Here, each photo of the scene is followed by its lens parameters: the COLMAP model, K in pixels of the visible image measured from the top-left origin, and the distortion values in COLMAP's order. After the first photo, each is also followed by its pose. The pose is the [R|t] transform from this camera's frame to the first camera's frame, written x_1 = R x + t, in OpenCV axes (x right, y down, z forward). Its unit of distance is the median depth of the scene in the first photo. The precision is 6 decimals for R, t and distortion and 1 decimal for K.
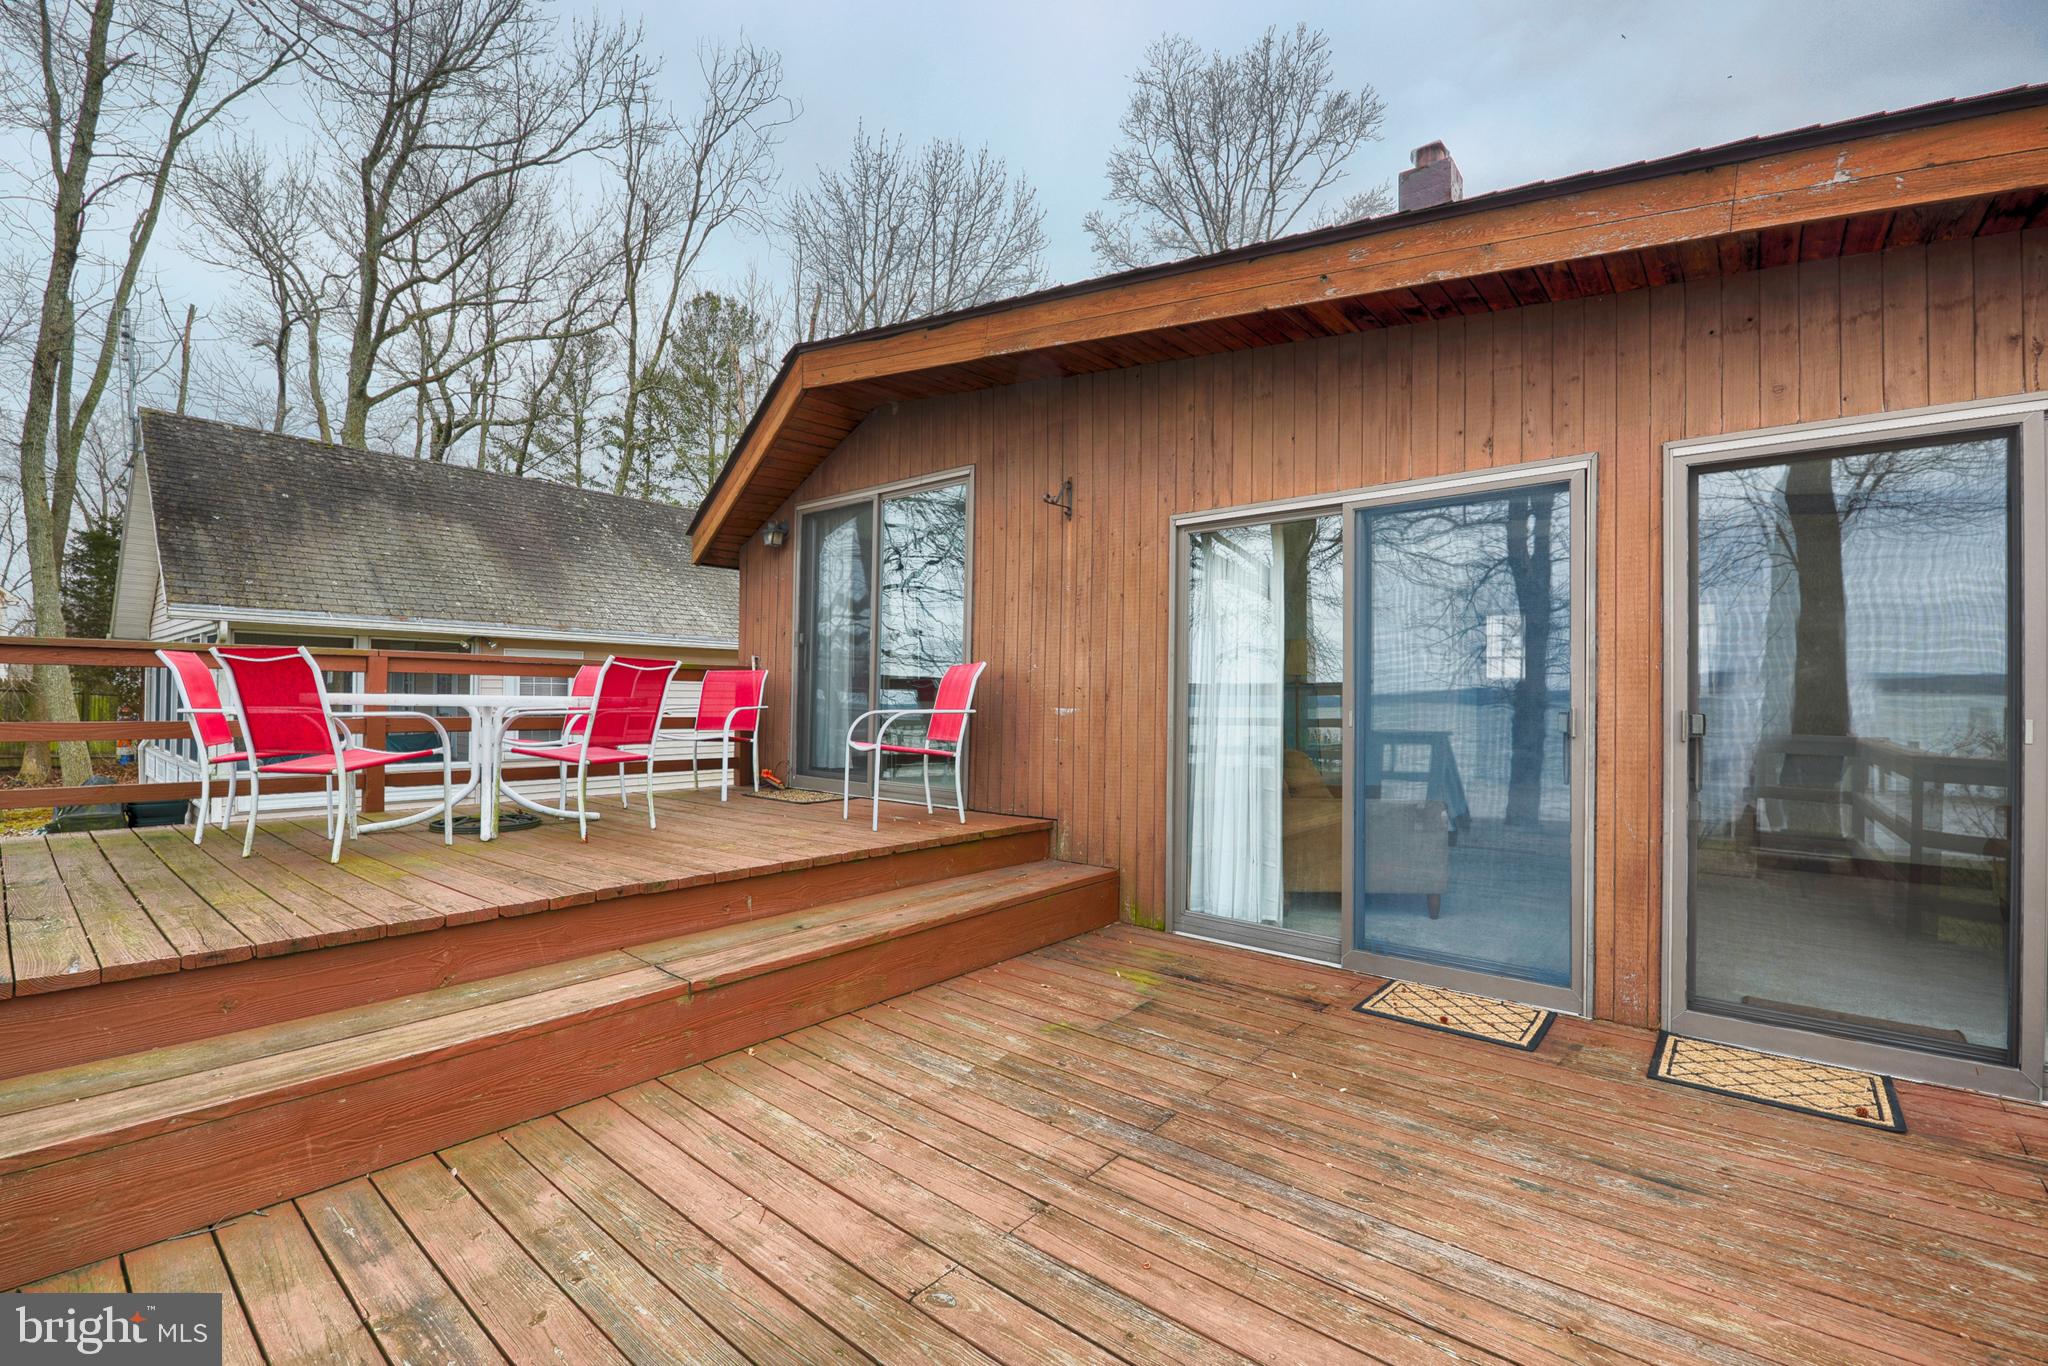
lens RADIAL K [[872.5, 0, 1024.0], [0, 872.5, 683.0], [0, 0, 1]] dist [0.003172, -0.000439]
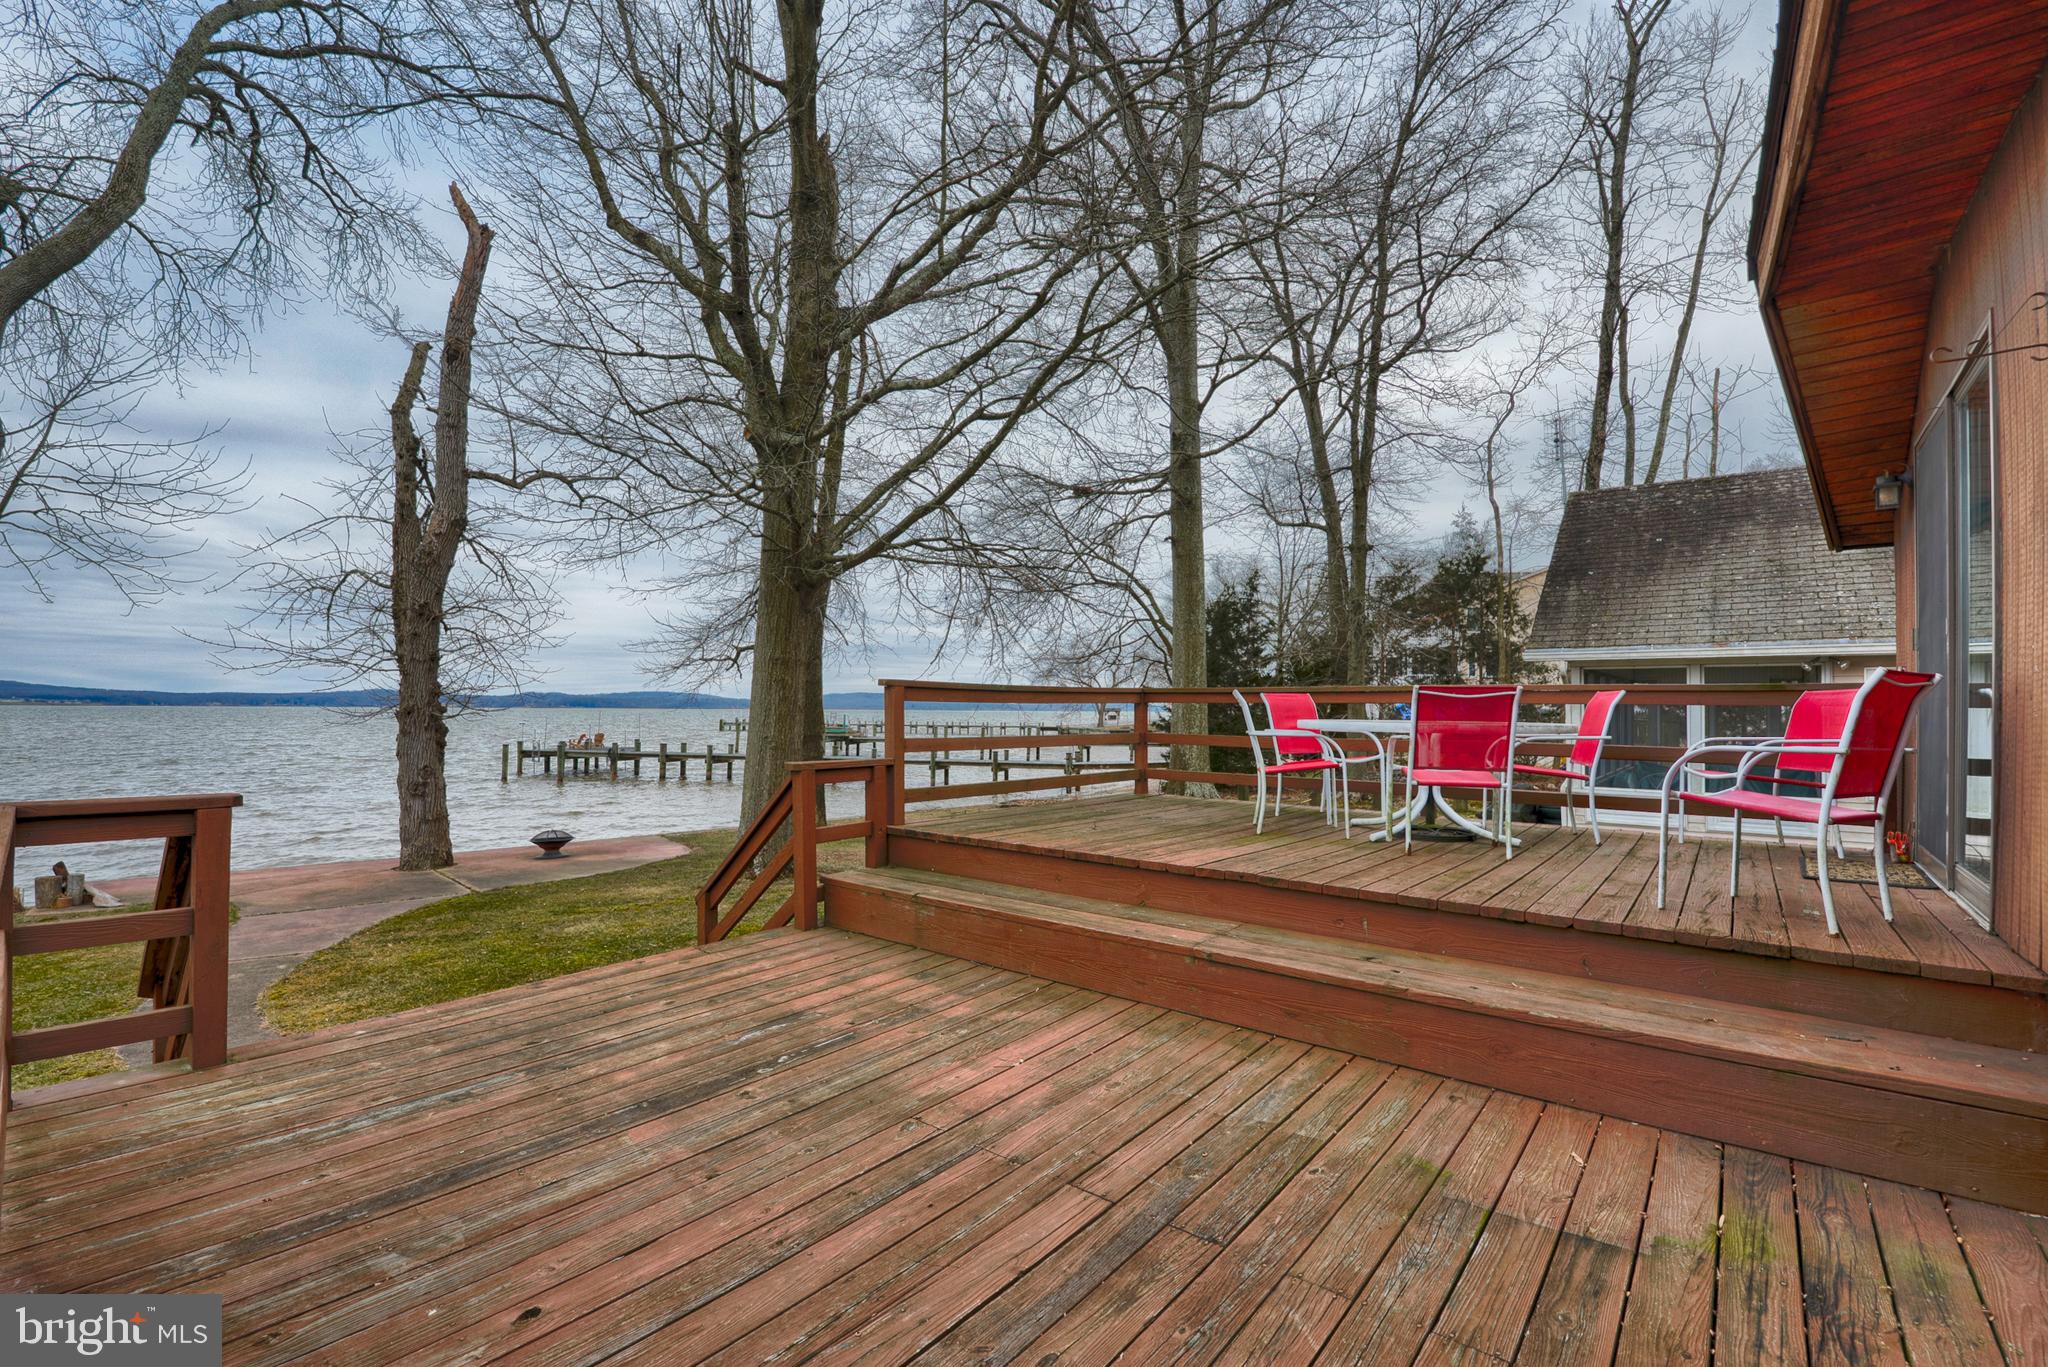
lens RADIAL K [[872.5, 0, 1024.0], [0, 872.5, 683.5], [0, 0, 1]] dist [0.003172, -0.000439]
pose [[0.042358, -0.041879, -0.998224, 0.830871], [0.009009, 0.999097, -0.041533, 0.010862], [0.999062, -0.007234, 0.042697, 0.664851]]
